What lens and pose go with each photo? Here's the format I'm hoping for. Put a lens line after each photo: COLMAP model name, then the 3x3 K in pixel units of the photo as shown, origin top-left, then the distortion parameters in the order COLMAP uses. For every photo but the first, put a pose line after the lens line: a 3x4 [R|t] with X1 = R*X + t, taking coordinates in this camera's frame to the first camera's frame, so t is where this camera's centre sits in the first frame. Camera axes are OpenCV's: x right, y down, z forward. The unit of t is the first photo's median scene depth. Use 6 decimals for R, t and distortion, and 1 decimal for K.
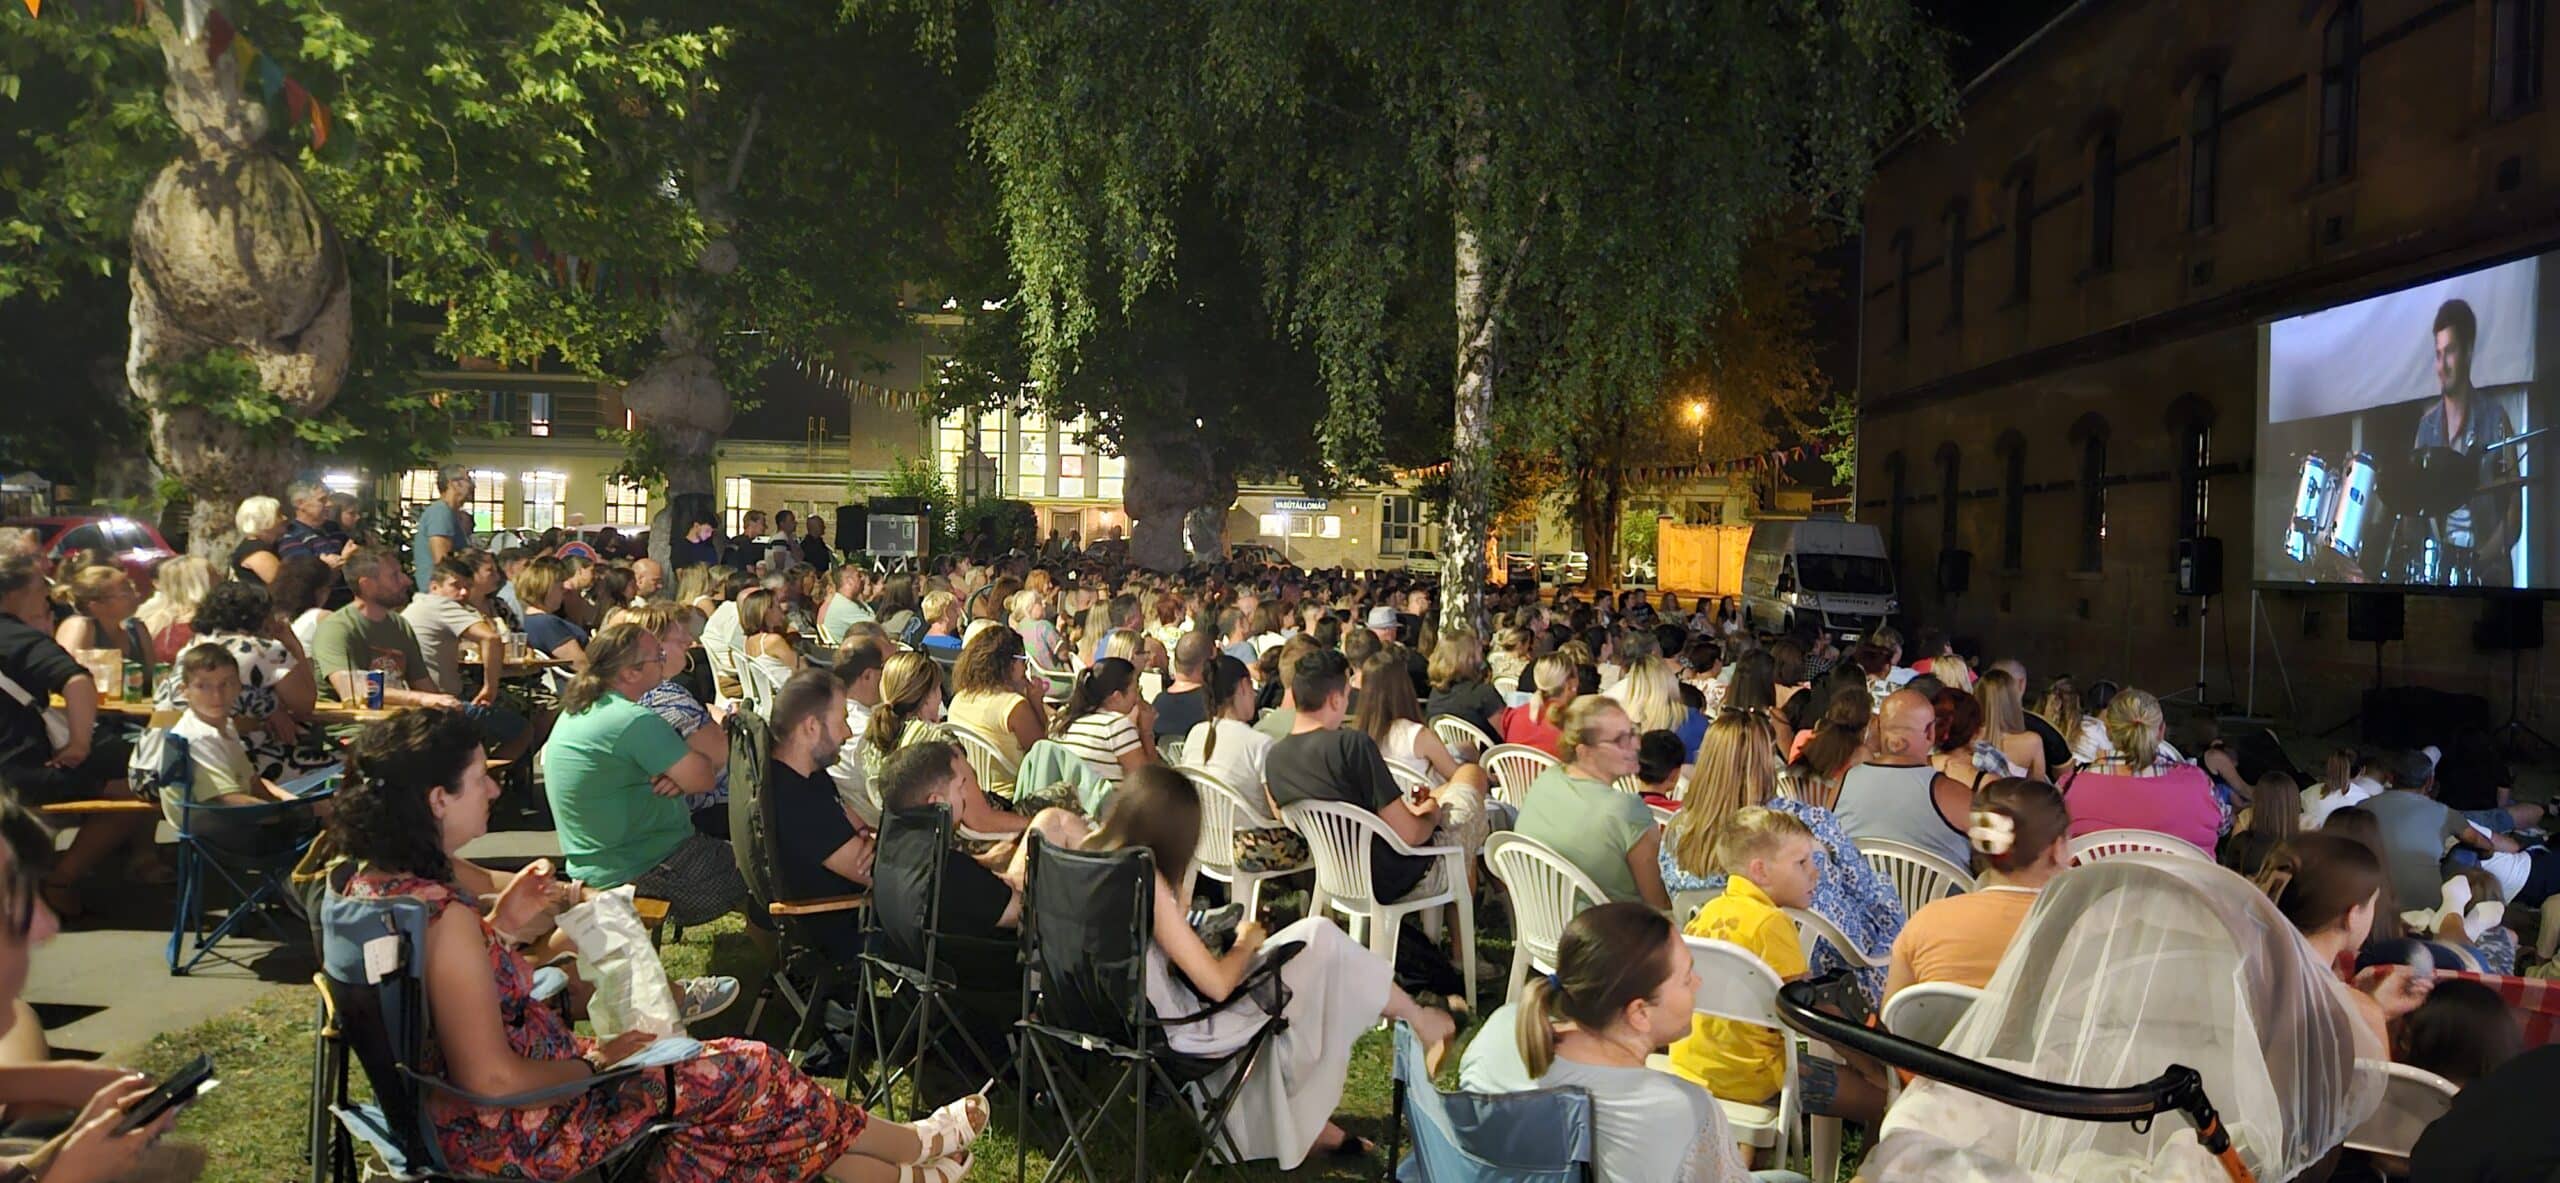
lens RADIAL K [[1682.3, 0, 1280.0], [0, 1682.3, 591.5], [0, 0, 1]] dist [0.064334, -0.061576]
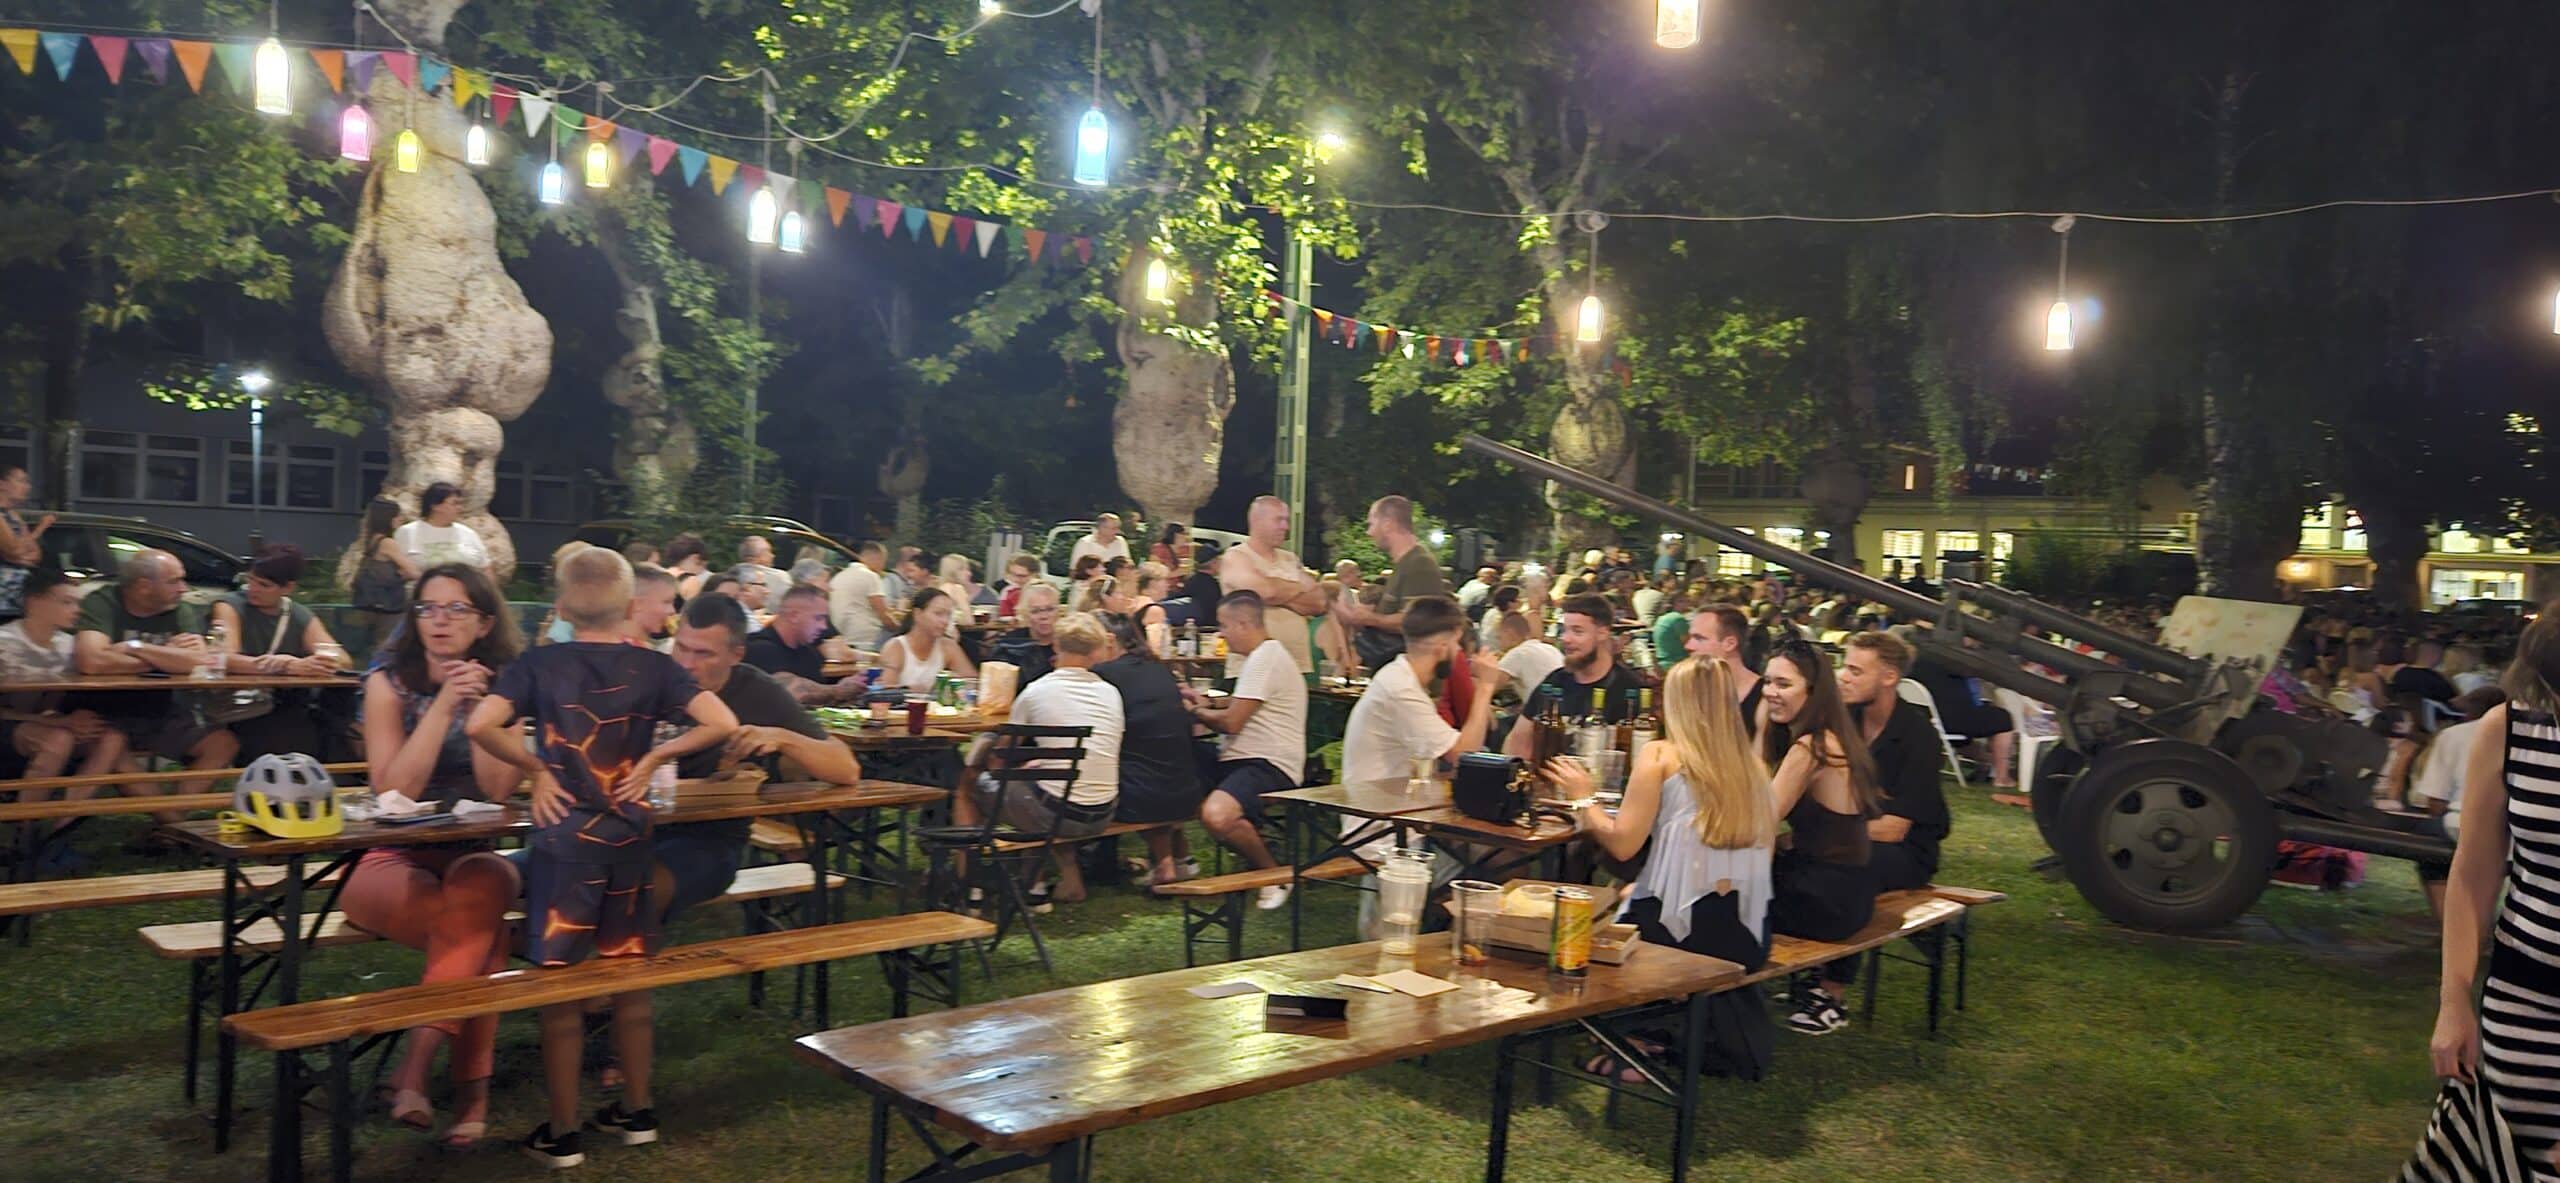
lens RADIAL K [[1676.9, 0, 1274.1], [0, 1676.9, 640.1], [0, 0, 1]] dist [0.010579, 0.001472]
pose [[0.735456, 0.036012, -0.676615, 0.097918], [-0.037441, 0.999221, 0.012485, 0.008365], [0.676537, 0.016151, 0.736231, -0.150573]]
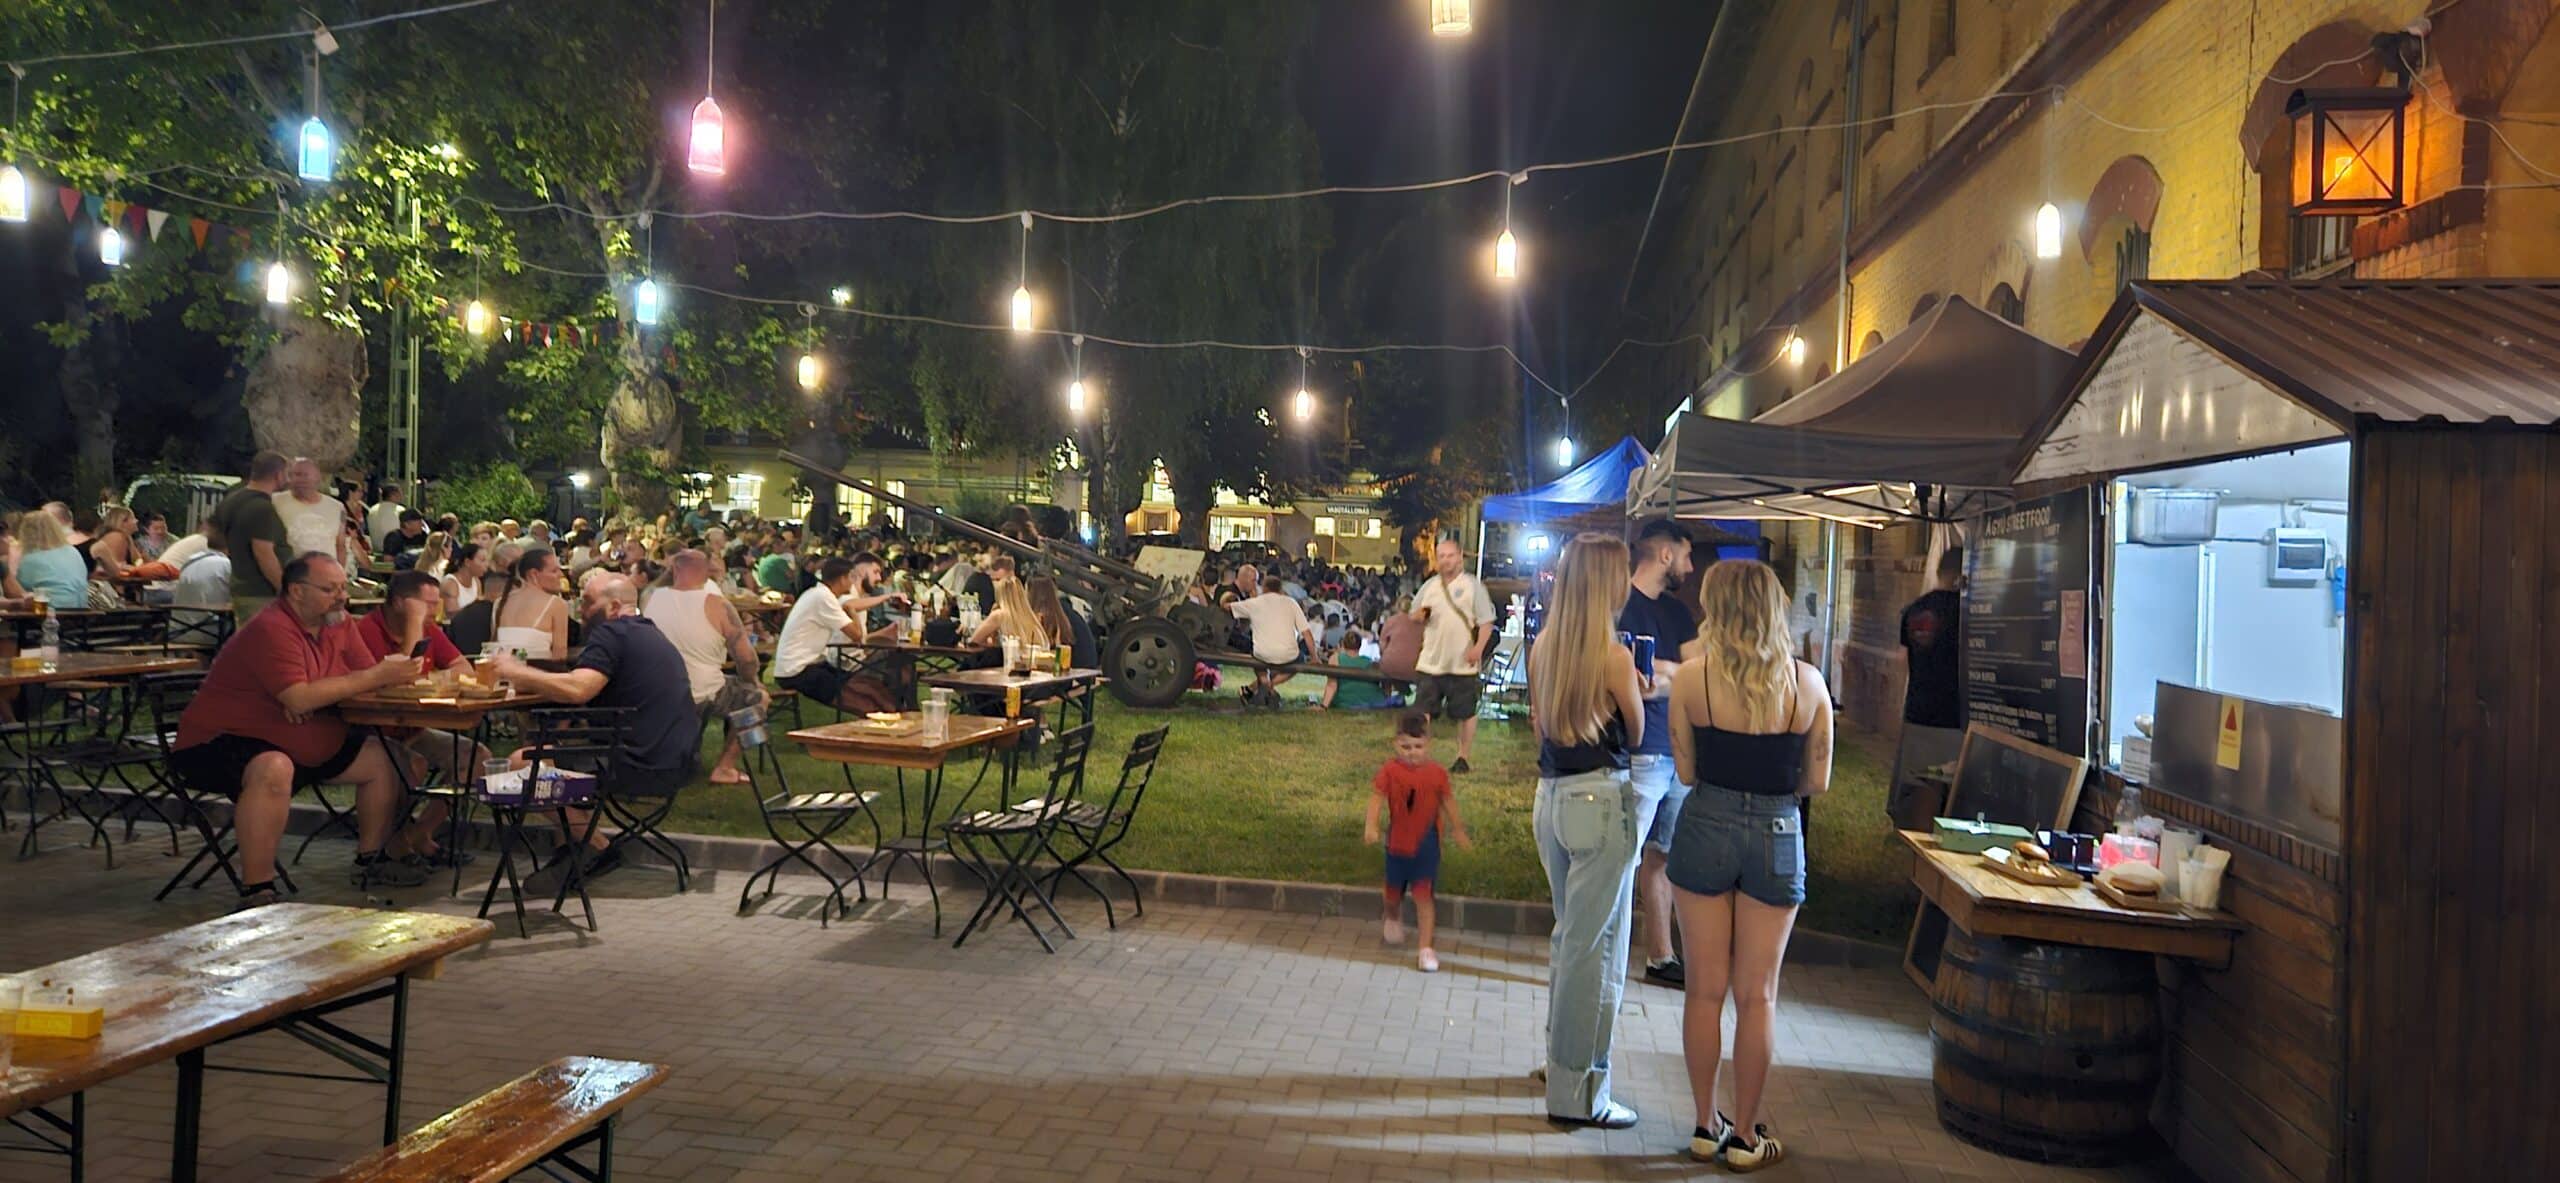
lens RADIAL K [[1674.6, 0, 1276.2], [0, 1674.6, 569.6], [0, 0, 1]] dist [0.063162, -0.059941]
pose [[0.994926, 0.016360, -0.099267, 0.106225], [-0.017790, 0.999750, -0.013534, 0.010595], [0.099021, 0.015232, 0.994969, -0.254572]]
